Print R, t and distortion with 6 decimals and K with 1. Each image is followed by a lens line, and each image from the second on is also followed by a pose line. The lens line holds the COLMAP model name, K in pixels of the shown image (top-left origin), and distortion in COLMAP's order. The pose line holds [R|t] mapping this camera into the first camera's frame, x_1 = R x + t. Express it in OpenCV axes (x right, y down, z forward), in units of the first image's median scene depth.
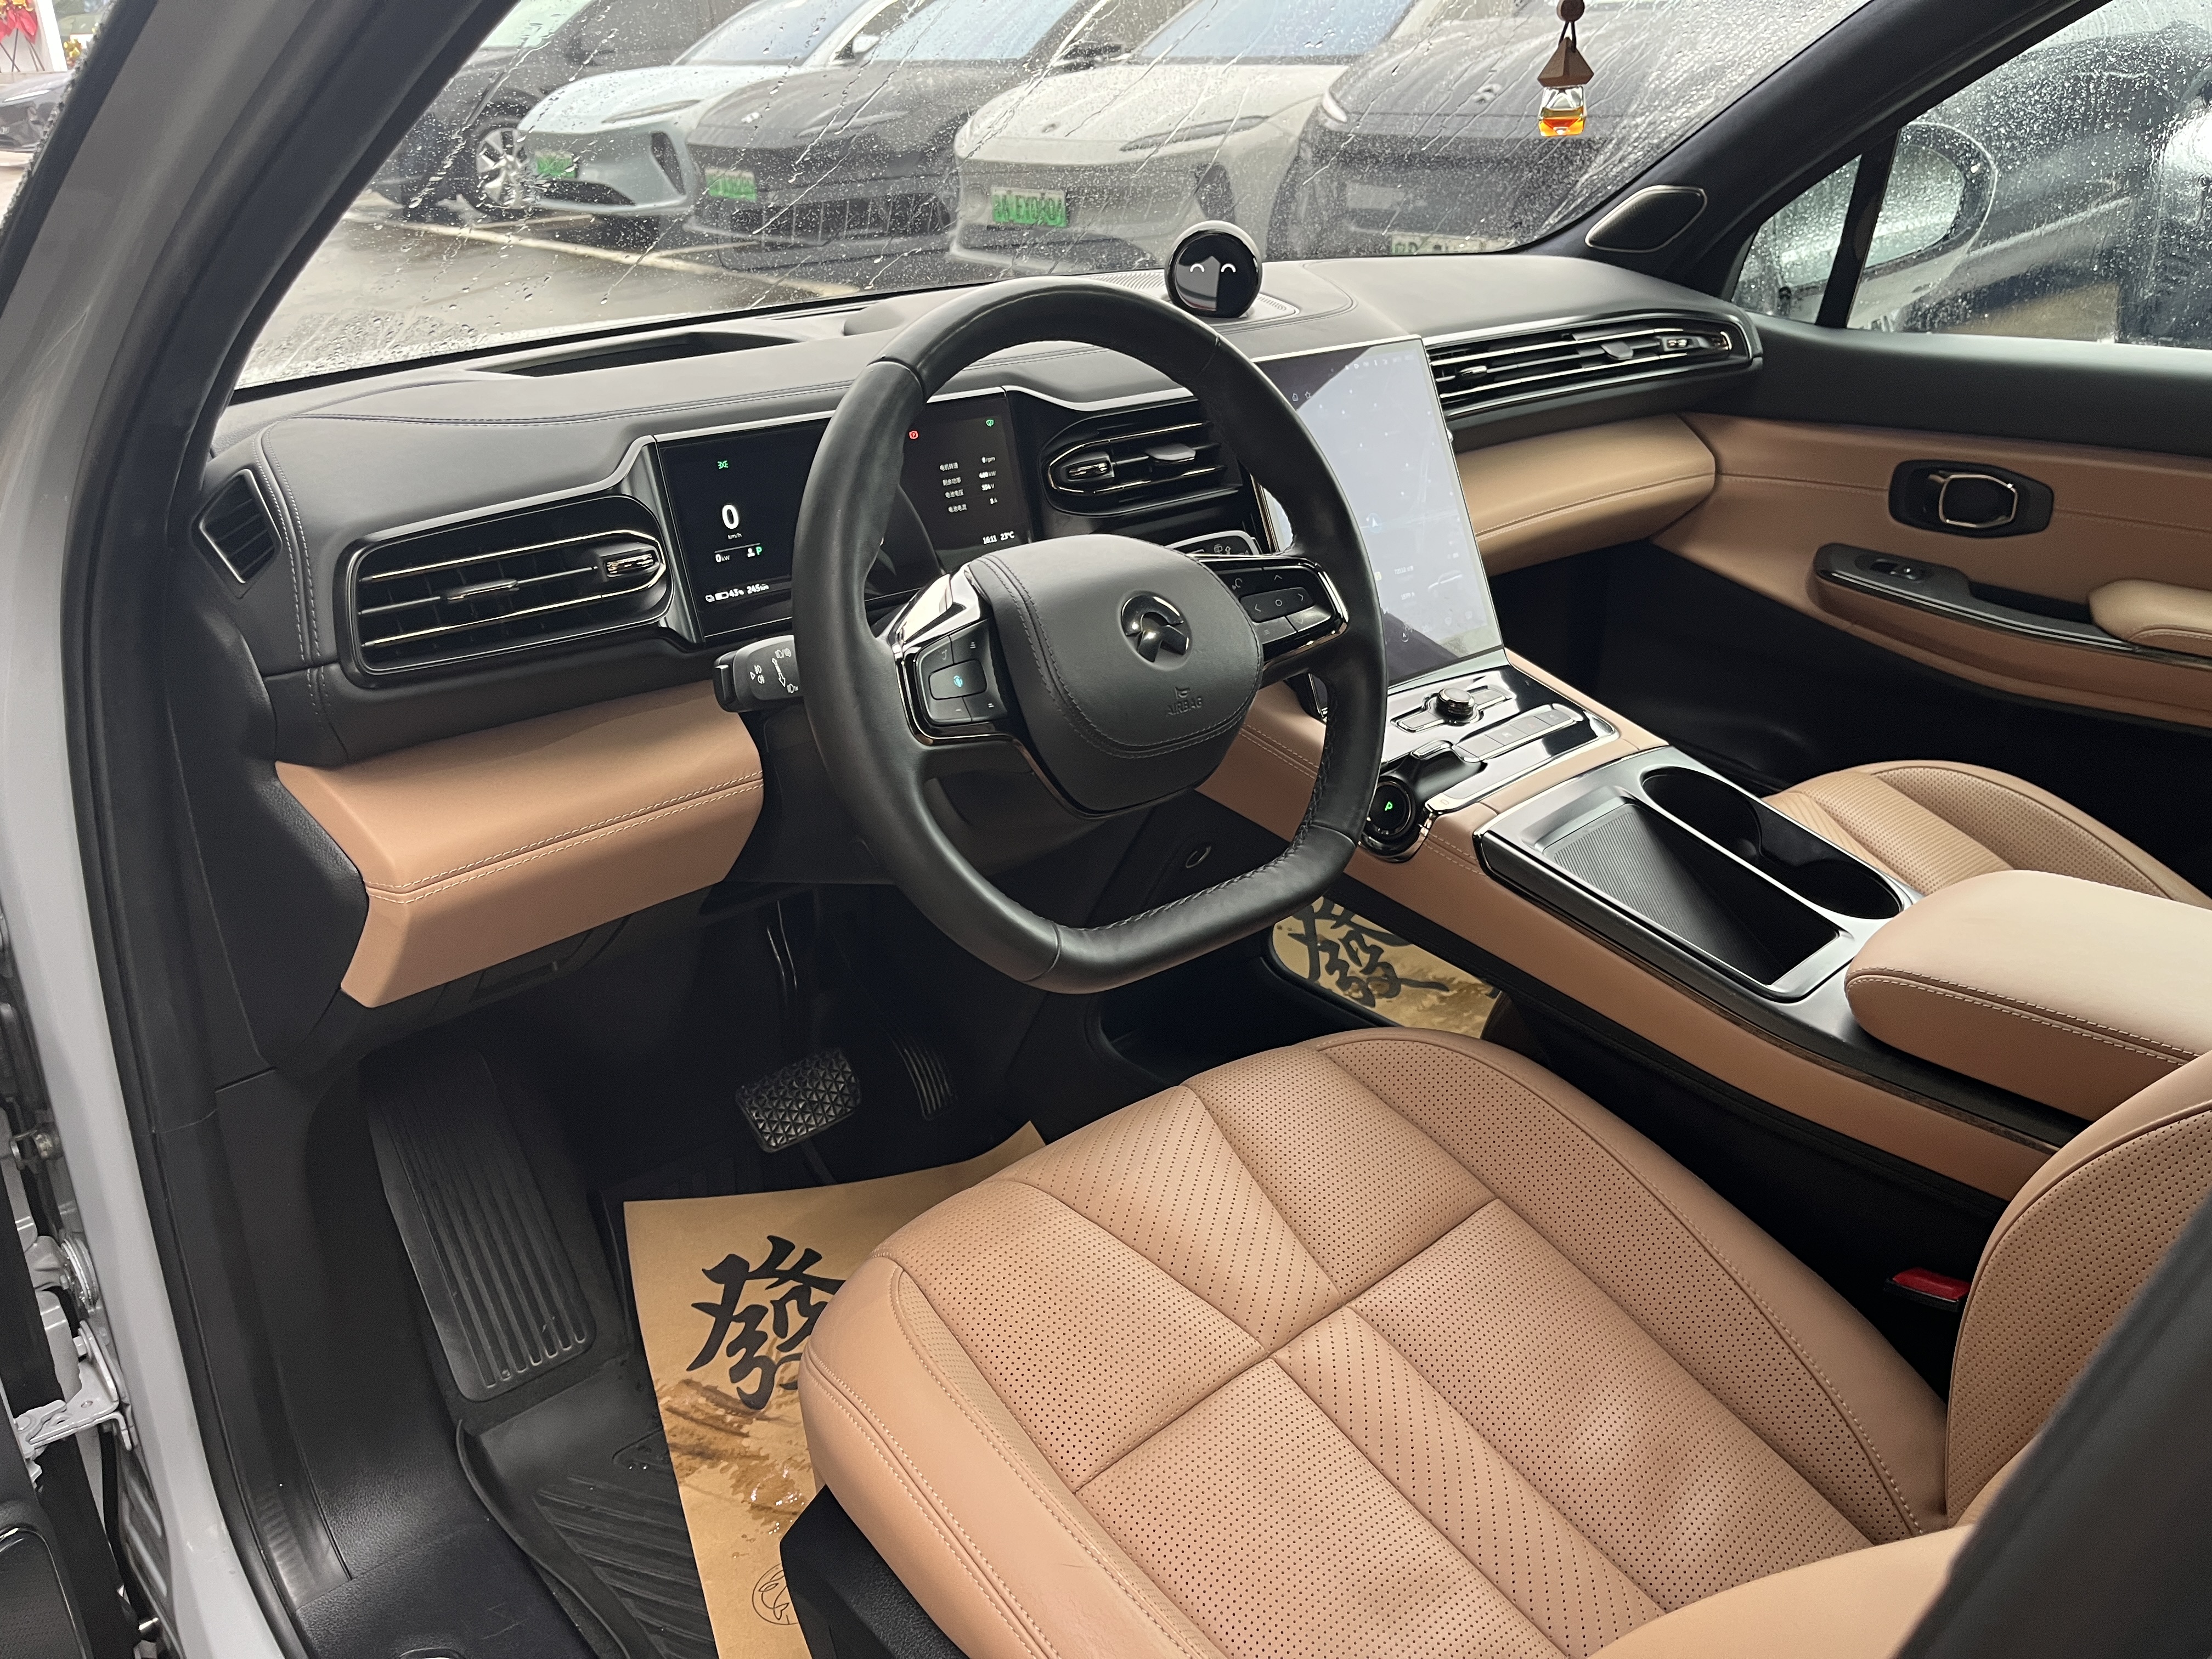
lens RADIAL K [[1675.2, 0, 1106.0], [0, 1675.2, 829.5], [0, 0, 1]] dist [0.095482, -0.137401]
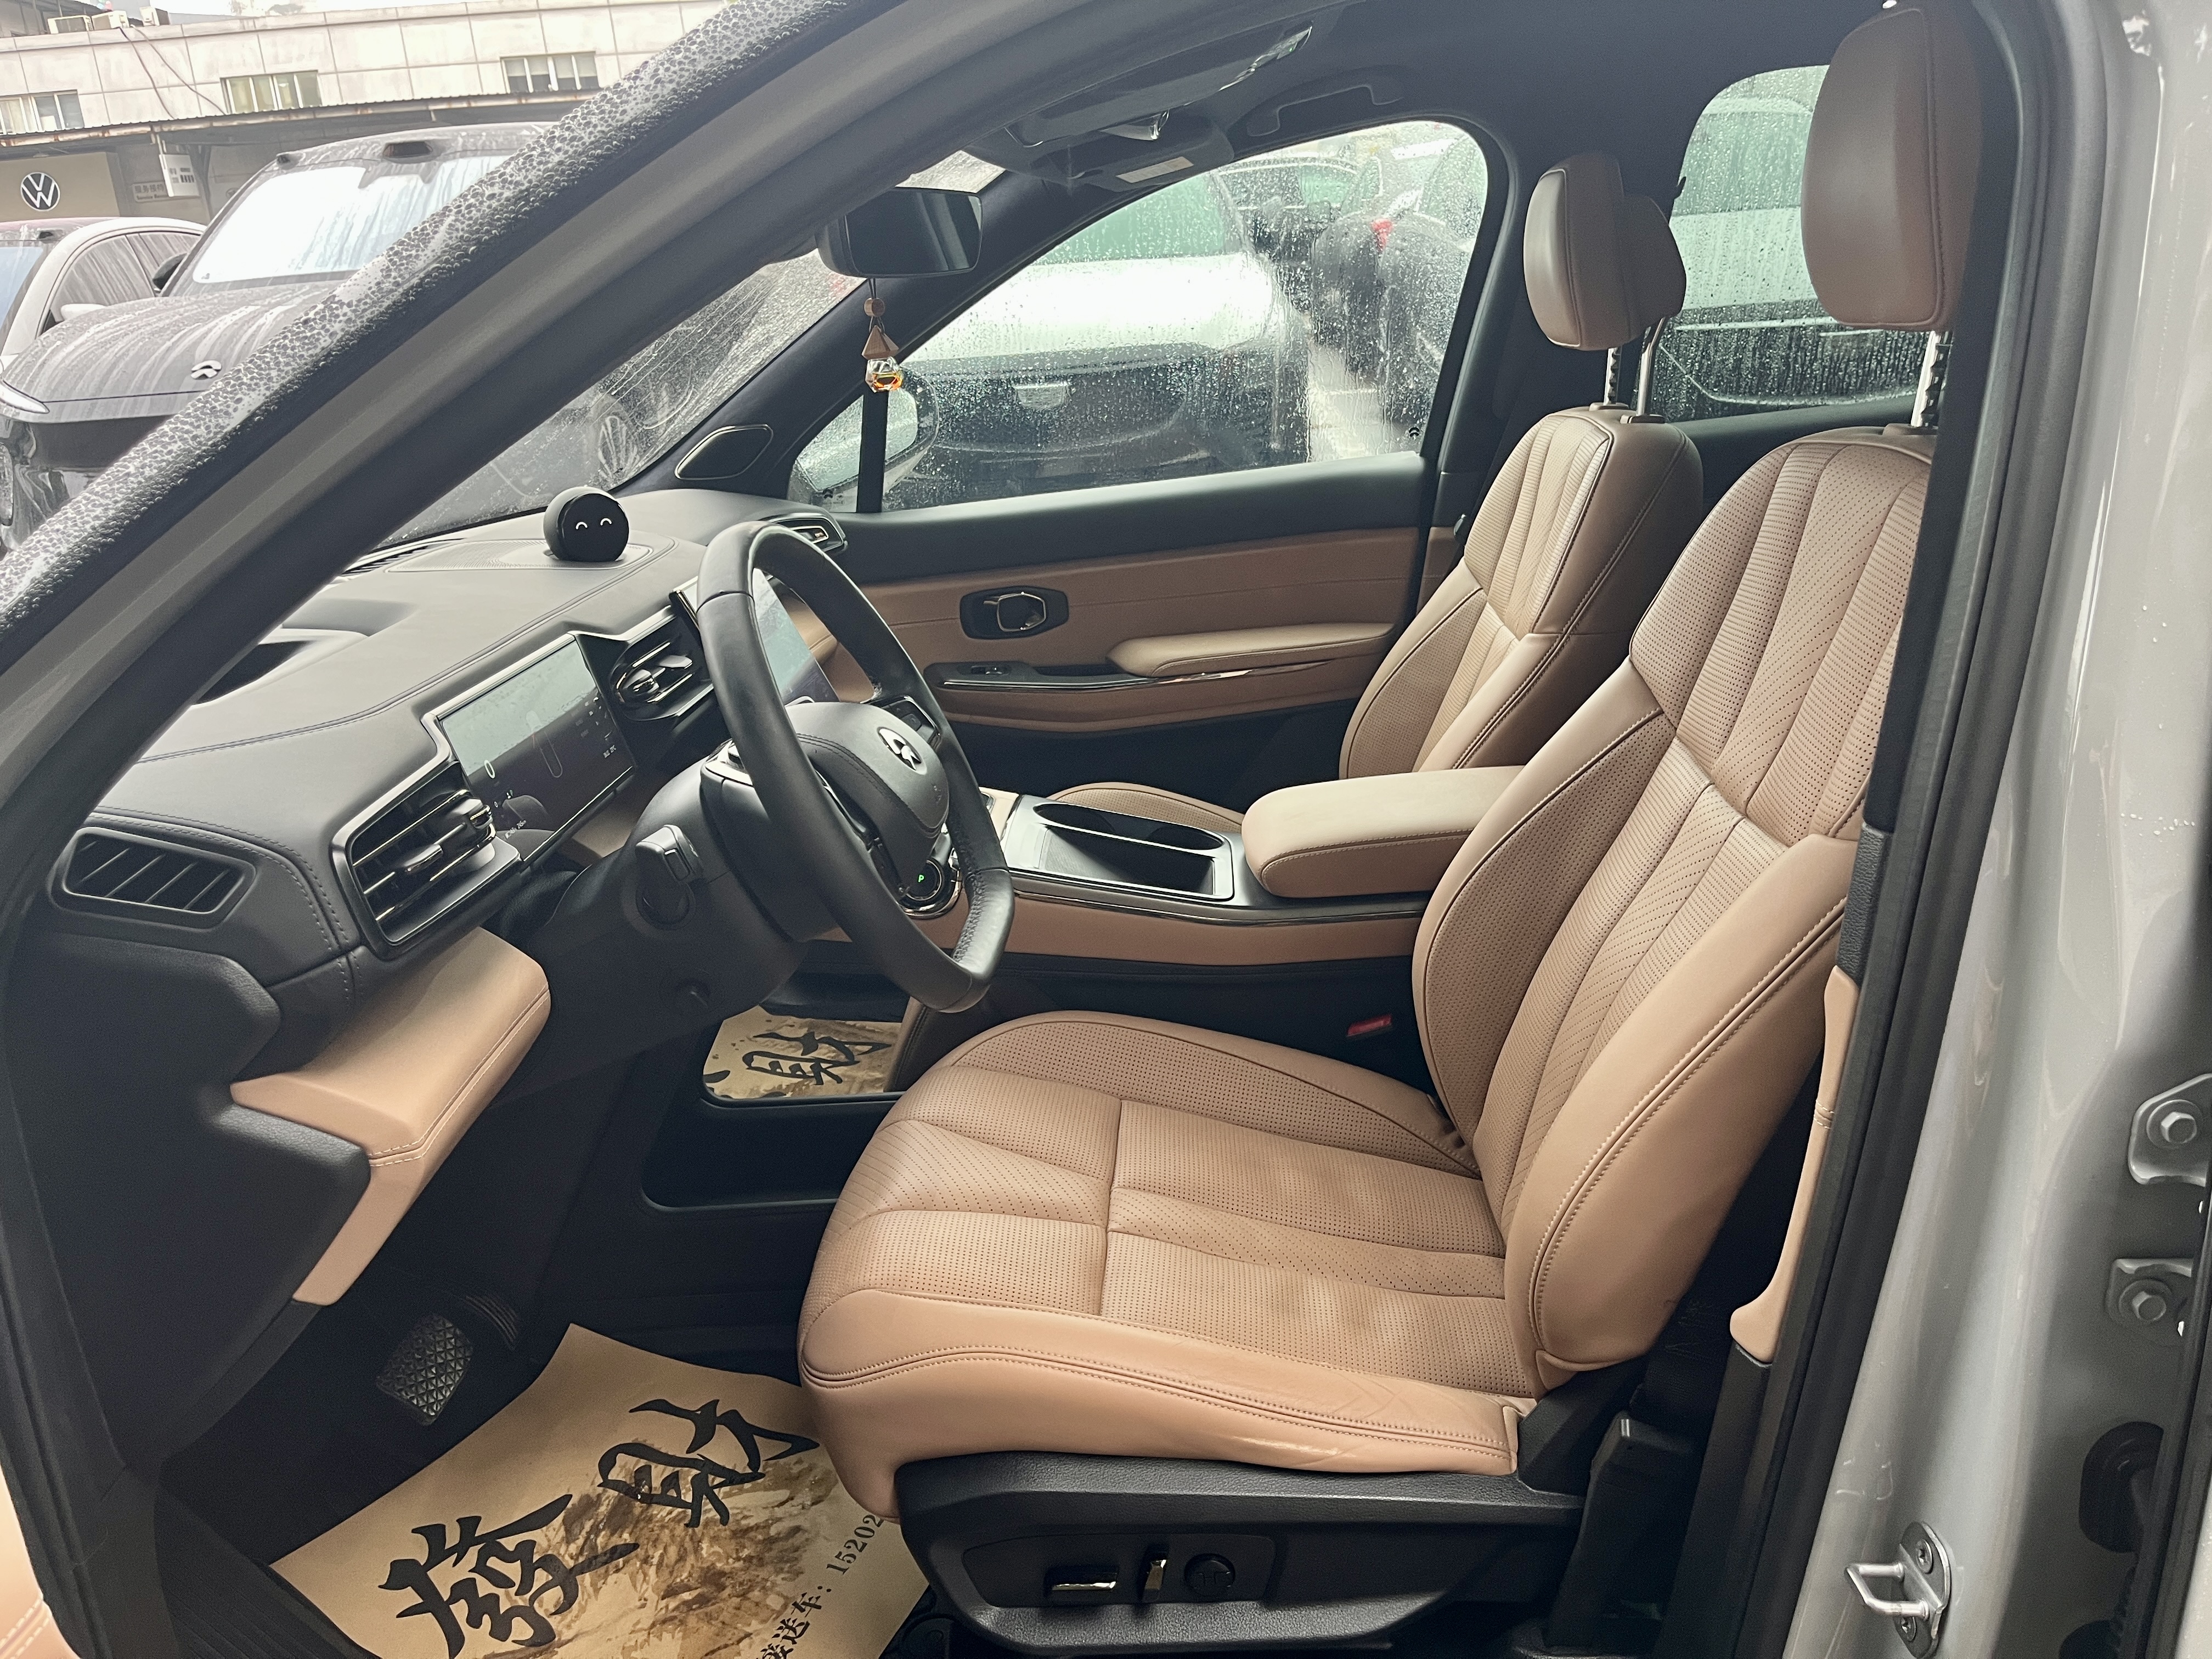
lens RADIAL K [[1678.3, 0, 1106.0], [0, 1678.3, 829.5], [0, 0, 1]] dist [0.062740, -0.087108]
pose [[0.712948, -0.265666, 0.648942, -0.459095], [0.346134, 0.938177, 0.003801, -0.003501], [-0.609833, 0.221911, 0.760828, -0.080022]]
